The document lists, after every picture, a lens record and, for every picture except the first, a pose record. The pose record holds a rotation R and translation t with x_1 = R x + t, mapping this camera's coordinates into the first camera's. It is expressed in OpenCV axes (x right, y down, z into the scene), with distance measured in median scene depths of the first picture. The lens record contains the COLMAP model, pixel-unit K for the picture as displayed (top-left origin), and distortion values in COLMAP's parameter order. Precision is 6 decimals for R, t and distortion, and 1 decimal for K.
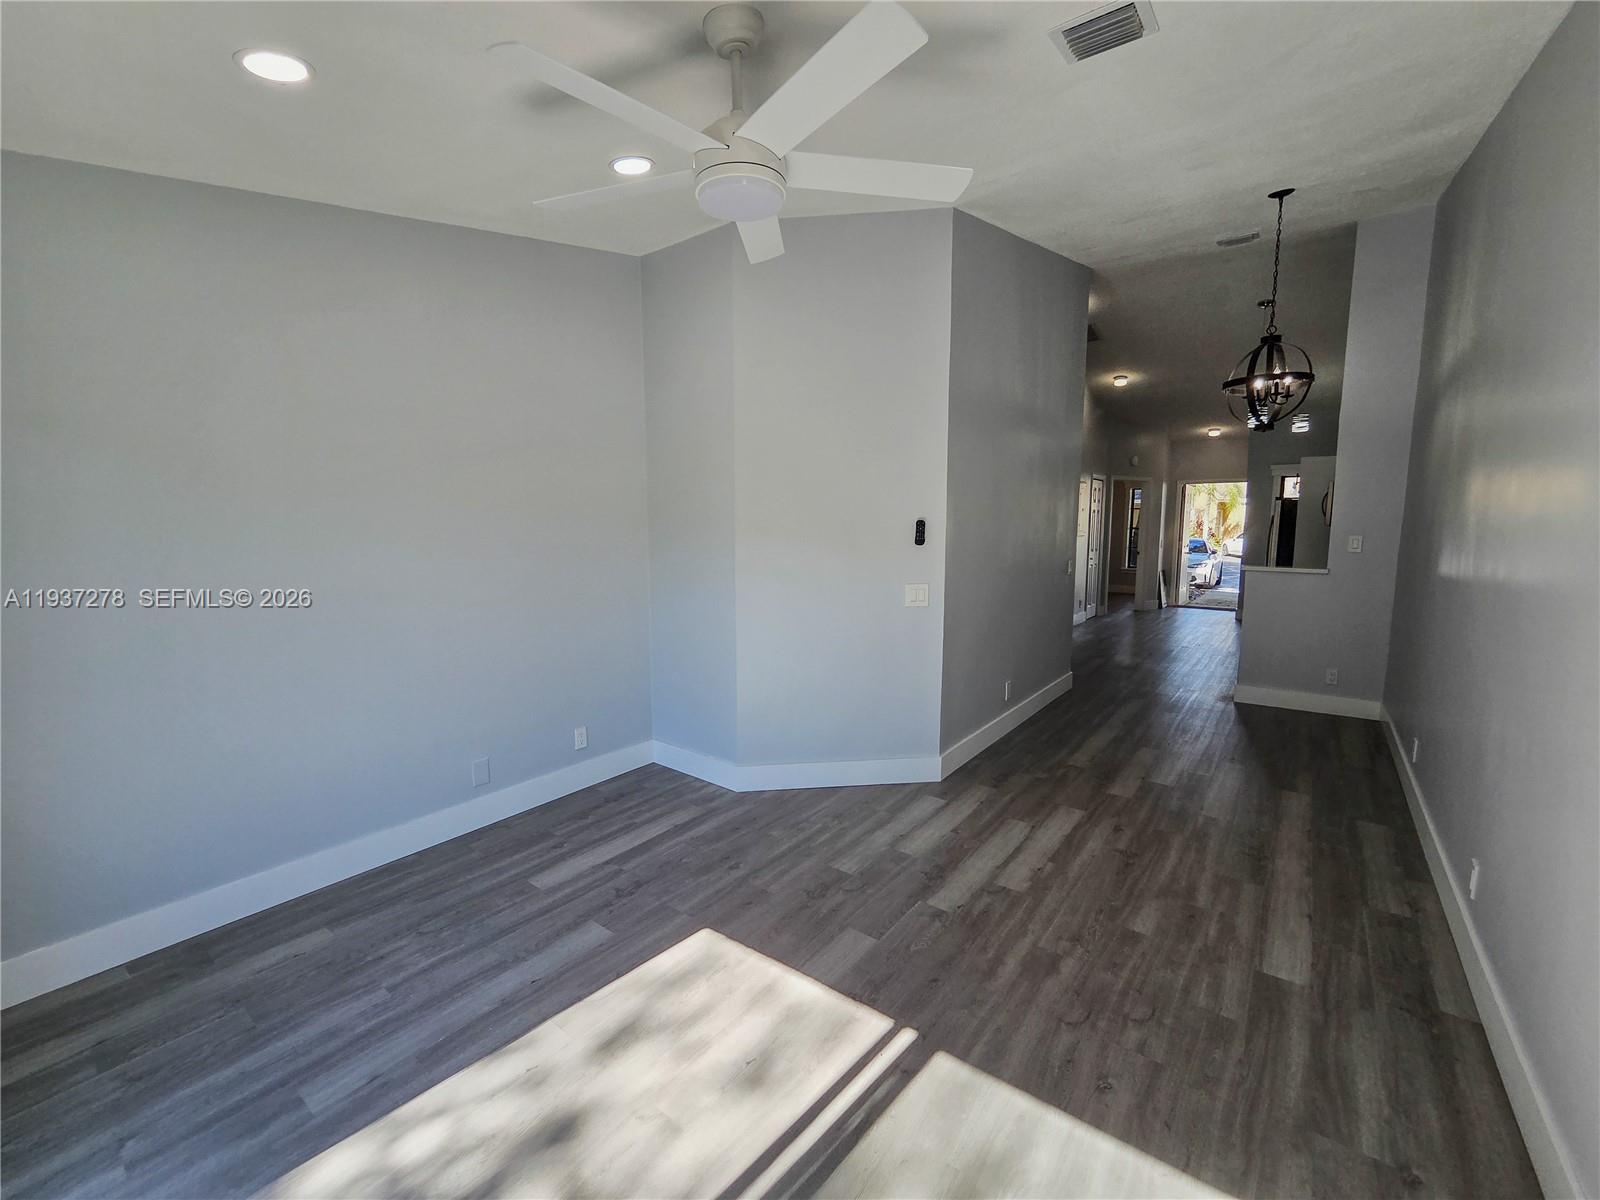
lens RADIAL K [[661.4, 0, 806.2], [0, 661.4, 594.6], [0, 0, 1]] dist [-0.006808, 0.001834]
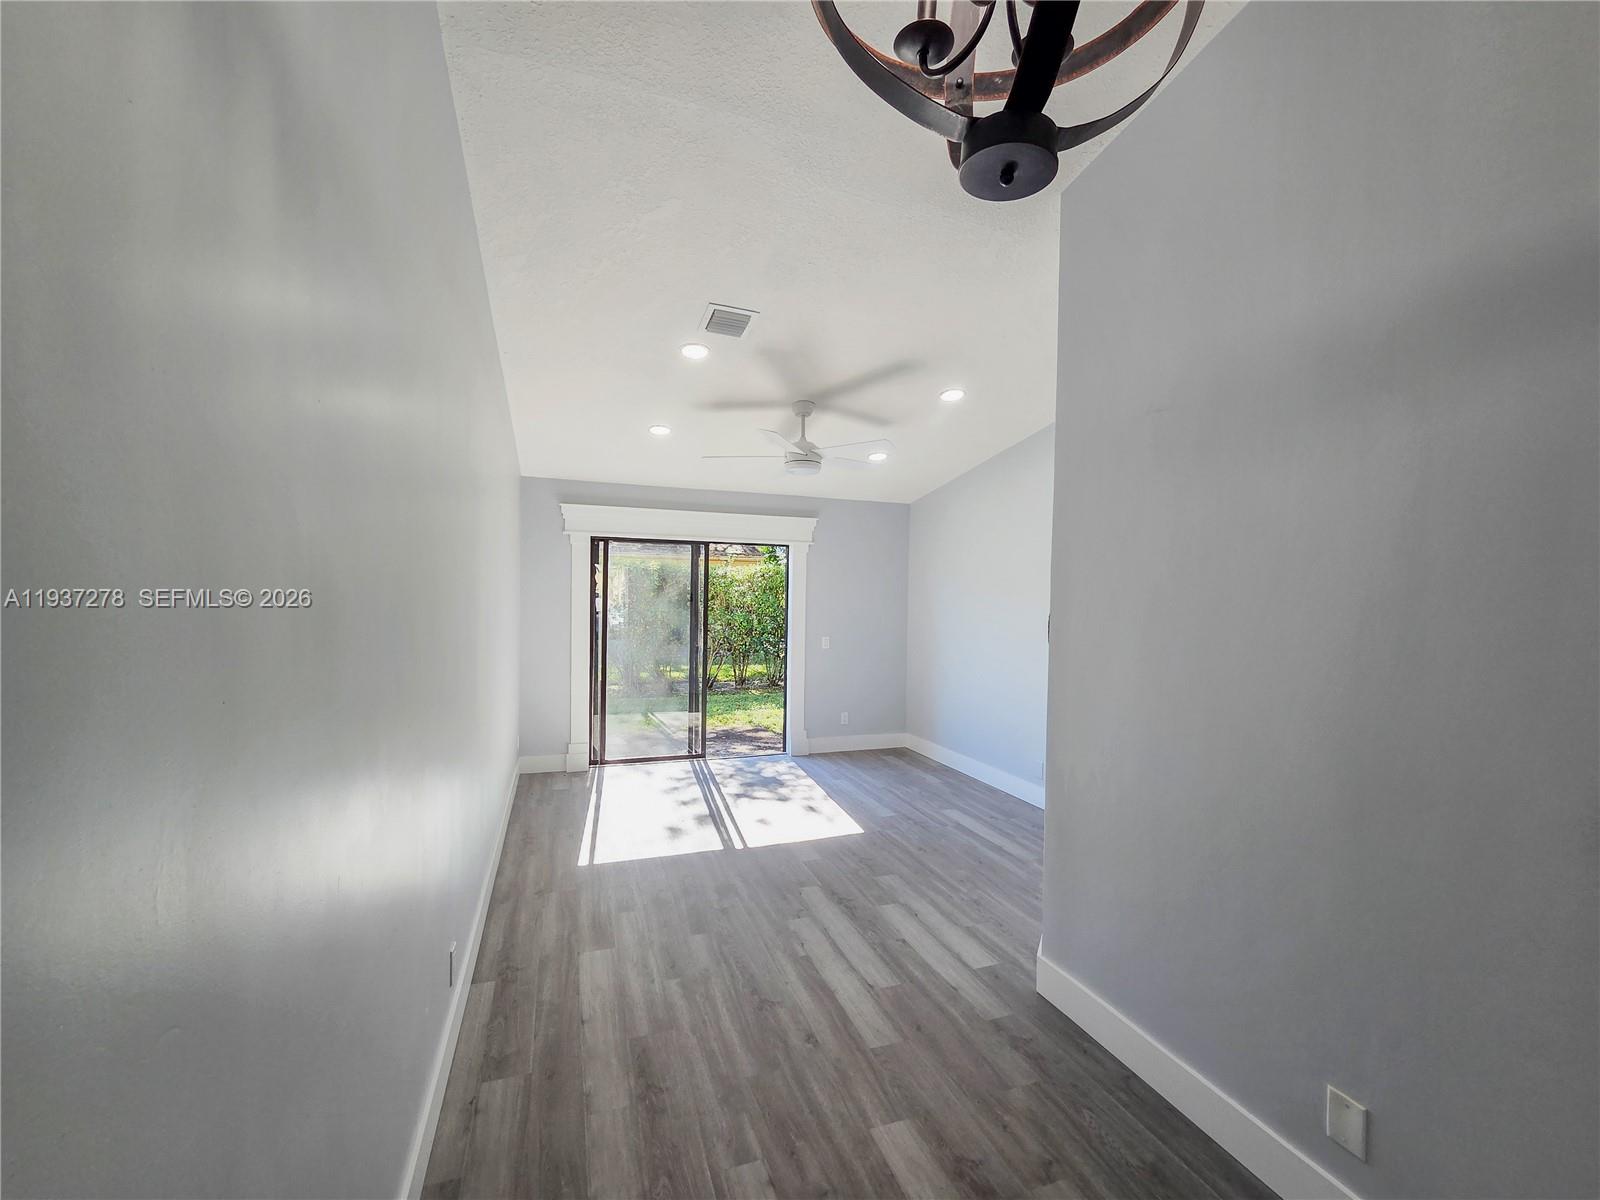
lens RADIAL K [[661.4, 0, 793.9], [0, 661.4, 606.8], [0, 0, 1]] dist [-0.006808, 0.001834]
pose [[-0.553967, 0.010663, -0.832470, 1.321986], [-0.114631, 0.989417, 0.088954, -0.210538], [0.824609, 0.144705, -0.546882, 1.611408]]
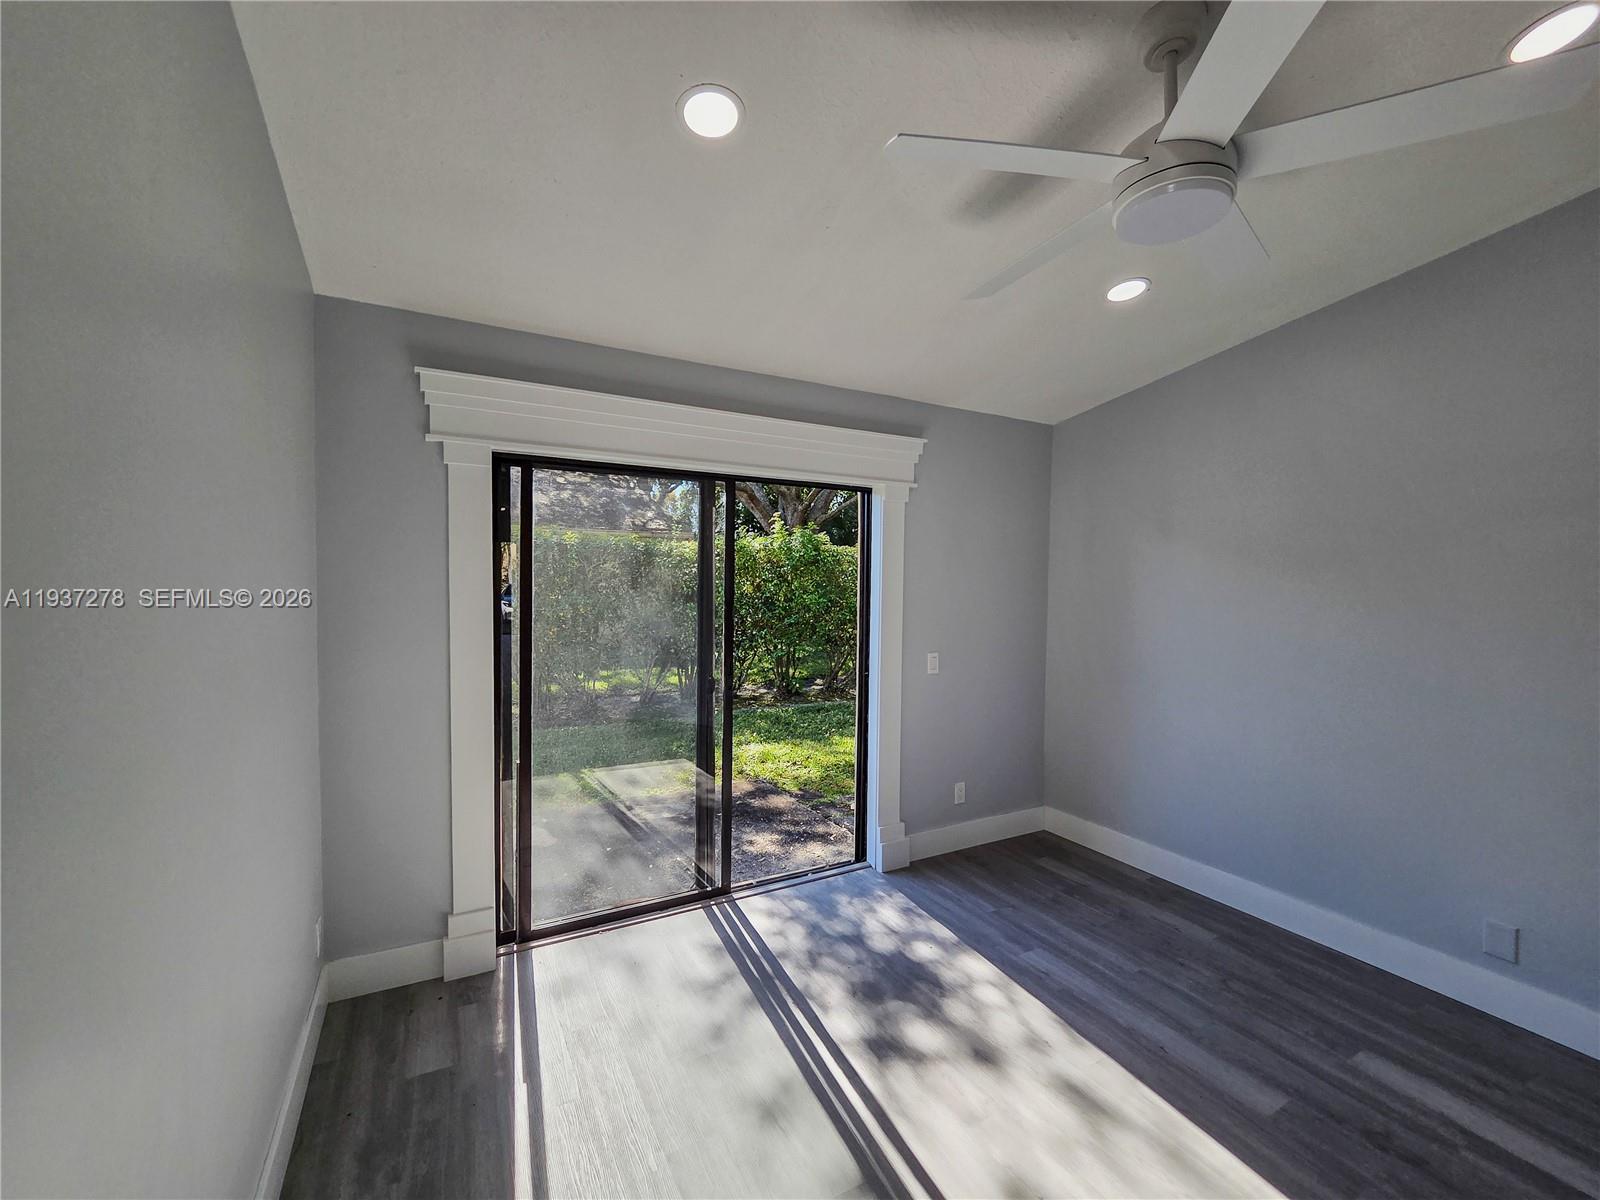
lens RADIAL K [[661.4, 0, 790.5], [0, 661.4, 597.5], [0, 0, 1]] dist [-0.006808, 0.001834]
pose [[-0.412914, 0.027997, -0.910340, 0.590394], [-0.118570, 0.989369, 0.084209, -0.090830], [0.903019, 0.142710, -0.405205, 0.657868]]
